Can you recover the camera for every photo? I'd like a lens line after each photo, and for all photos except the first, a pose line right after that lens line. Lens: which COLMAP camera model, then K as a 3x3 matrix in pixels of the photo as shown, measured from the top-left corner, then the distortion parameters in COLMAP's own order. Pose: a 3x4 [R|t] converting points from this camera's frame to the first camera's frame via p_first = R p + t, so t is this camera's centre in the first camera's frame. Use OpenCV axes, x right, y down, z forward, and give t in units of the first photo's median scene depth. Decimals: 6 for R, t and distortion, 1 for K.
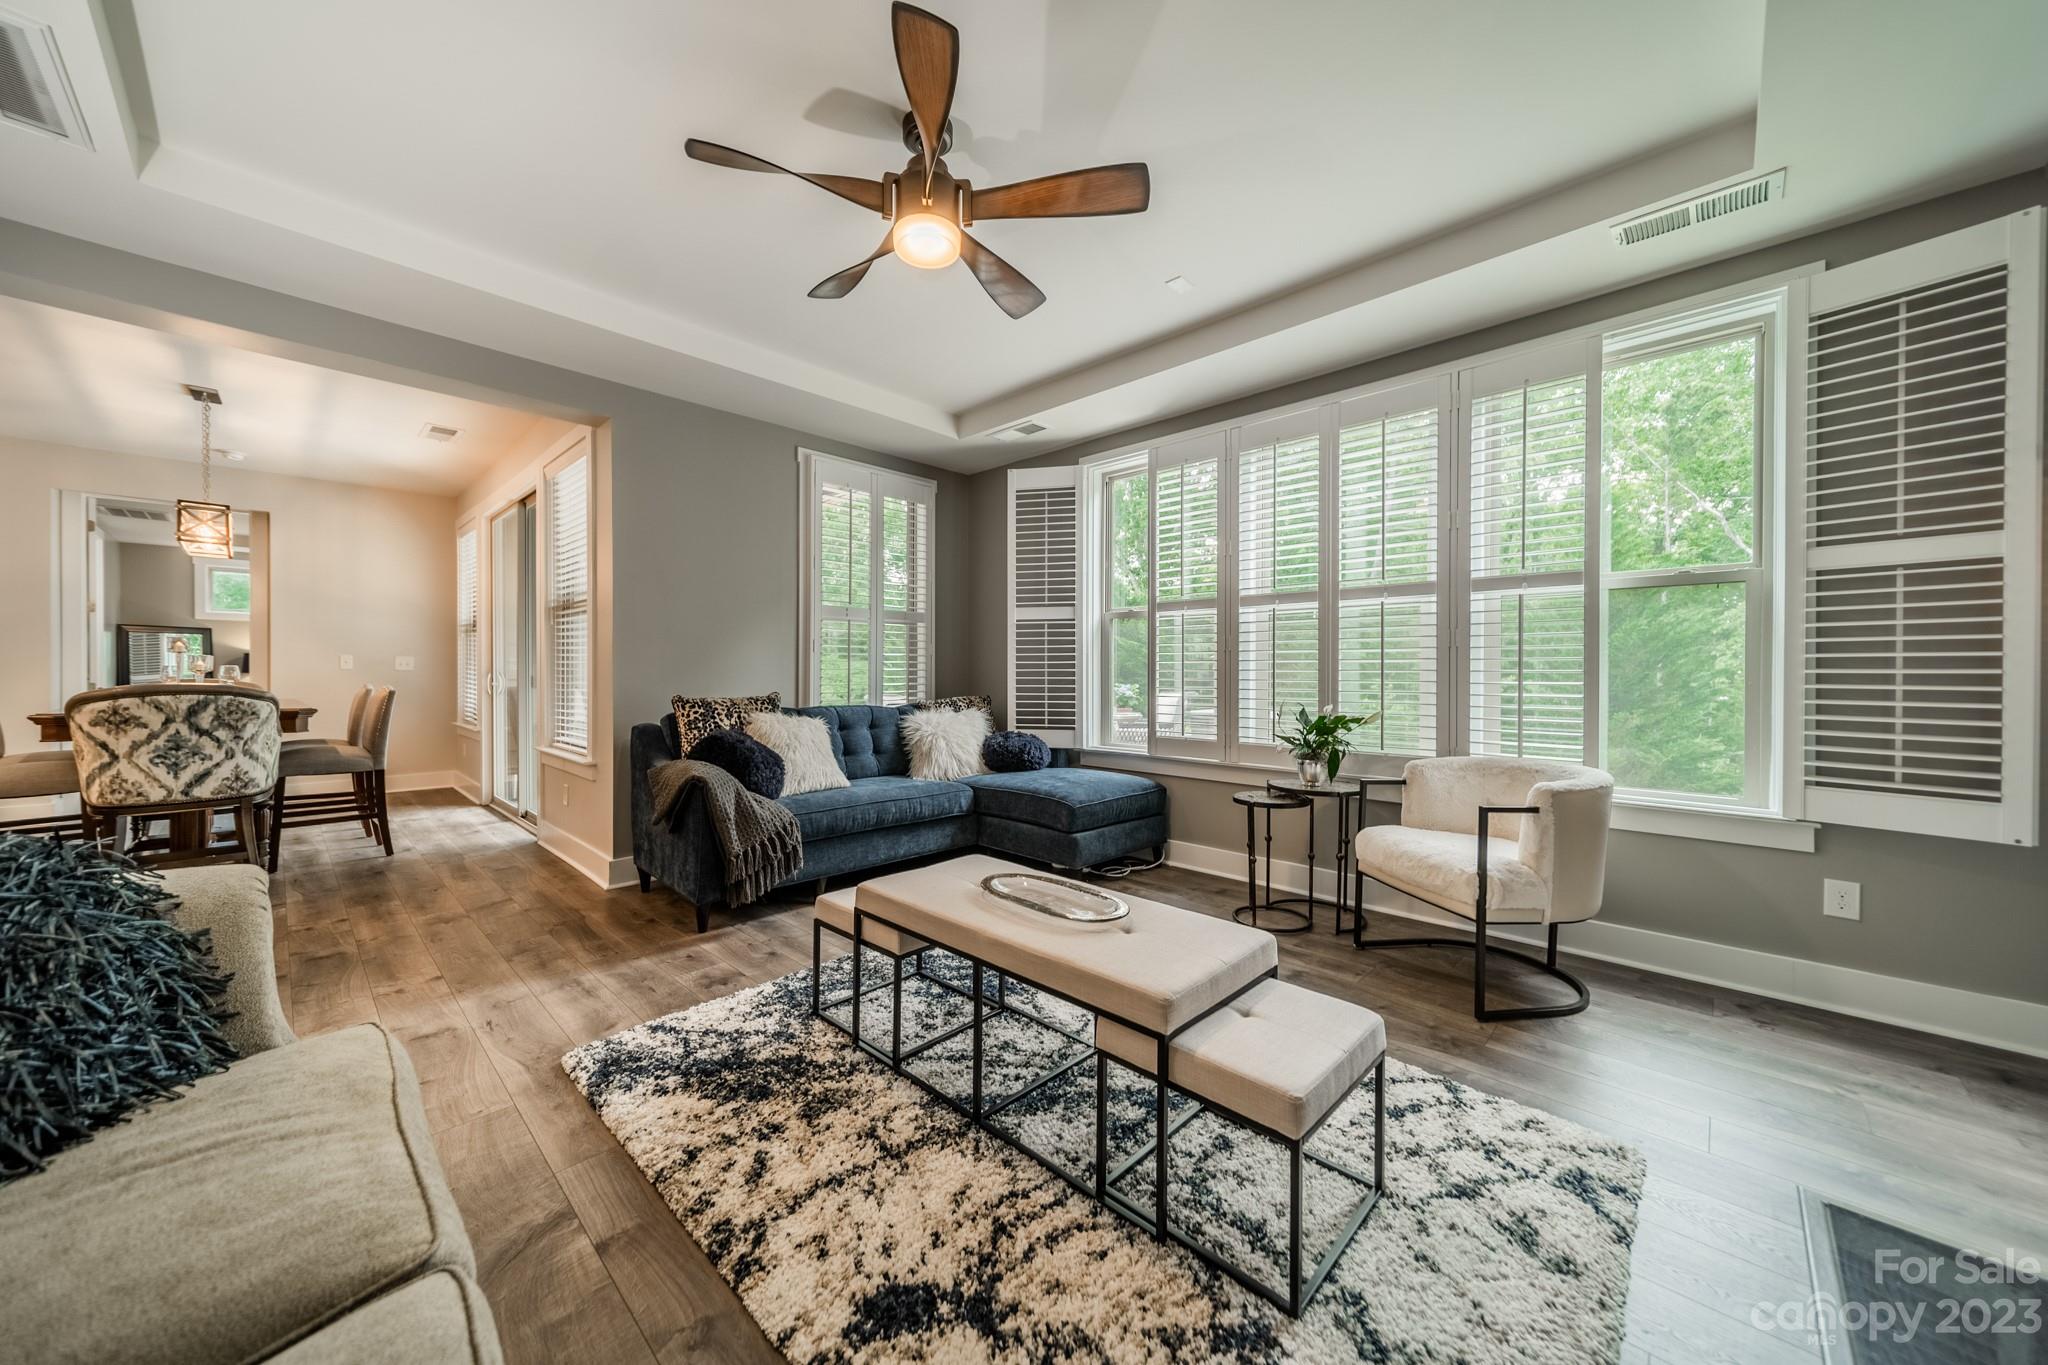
lens RADIAL K [[732.4, 0, 1027.2], [0, 732.4, 674.6], [0, 0, 1]] dist [0.008511, -0.000295]
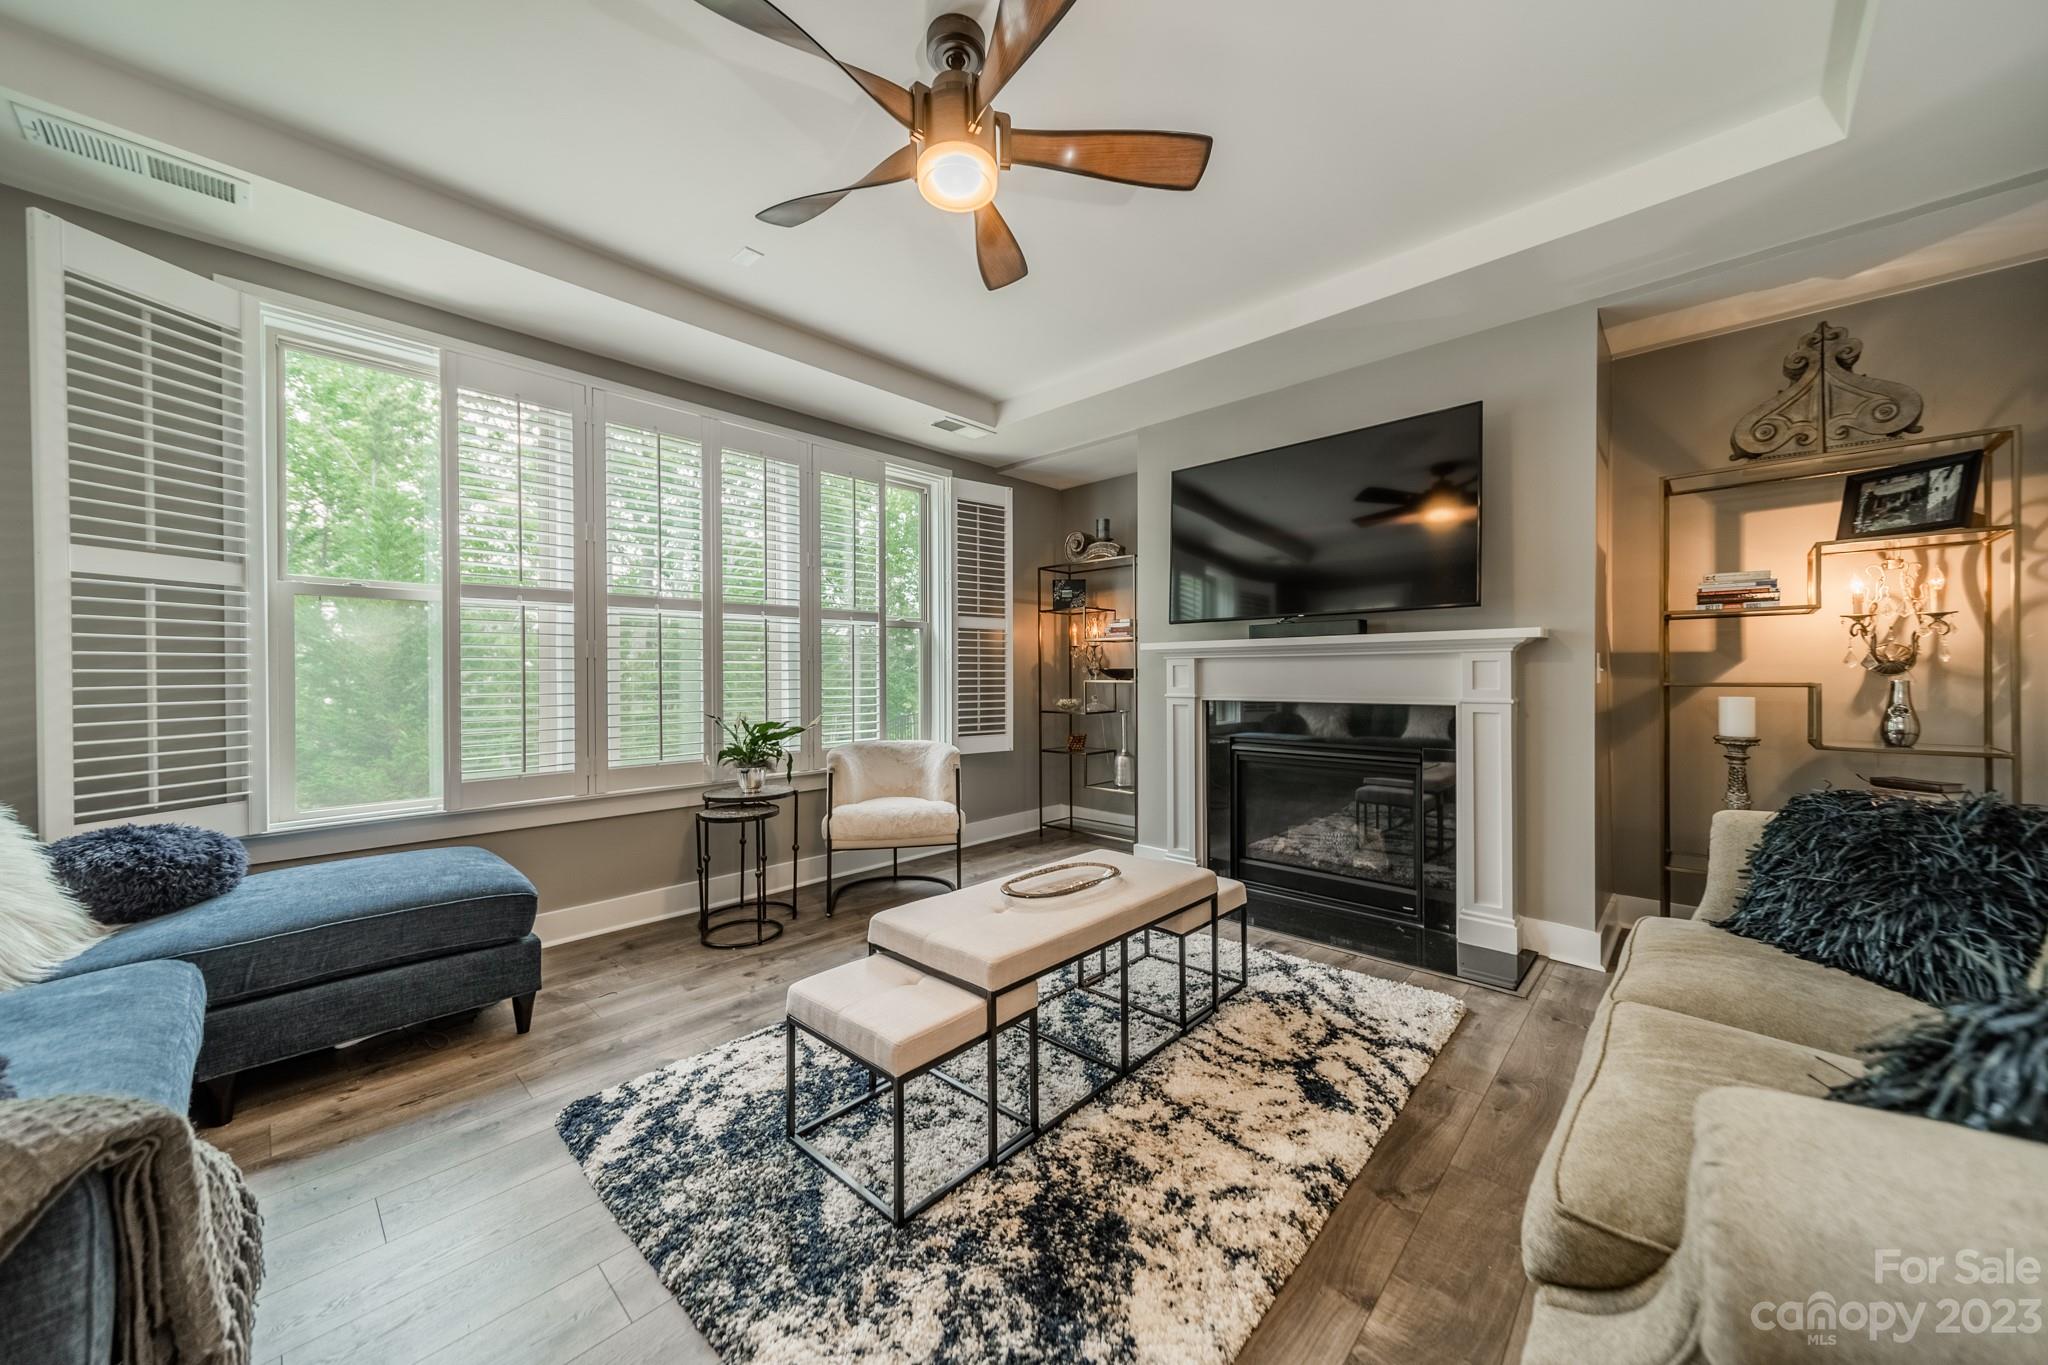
lens RADIAL K [[732.4, 0, 1023.9], [0, 732.4, 676.8], [0, 0, 1]] dist [0.008511, -0.000295]
pose [[-0.023440, -0.008156, 0.999692, -1.048092], [0.008781, 0.999926, 0.008364, -0.027178], [-0.999687, 0.008974, -0.023367, 1.014235]]
